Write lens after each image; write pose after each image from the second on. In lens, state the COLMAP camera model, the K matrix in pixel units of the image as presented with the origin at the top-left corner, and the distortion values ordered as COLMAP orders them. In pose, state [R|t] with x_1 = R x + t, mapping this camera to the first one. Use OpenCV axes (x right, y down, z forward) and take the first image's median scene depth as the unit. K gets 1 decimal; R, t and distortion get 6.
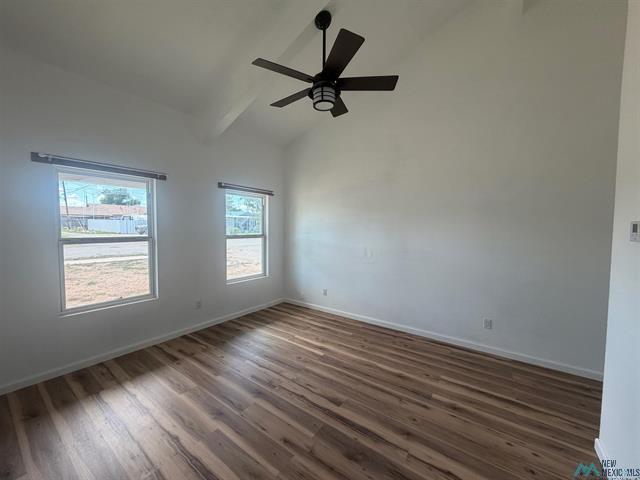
lens RADIAL K [[256.3, 0, 308.9], [0, 256.3, 239.6], [0, 0, 1]] dist [-0.000594, -0.000052]
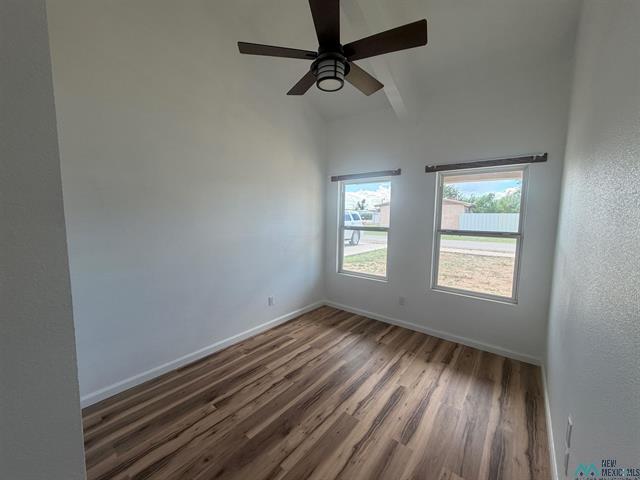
lens RADIAL K [[256.3, 0, 308.9], [0, 256.3, 239.6], [0, 0, 1]] dist [-0.000594, -0.000052]
pose [[-0.048943, 0.078387, -0.995721, 0.343423], [-0.061942, 0.994758, 0.081356, -0.018955], [0.996879, 0.065658, -0.043832, 0.445566]]
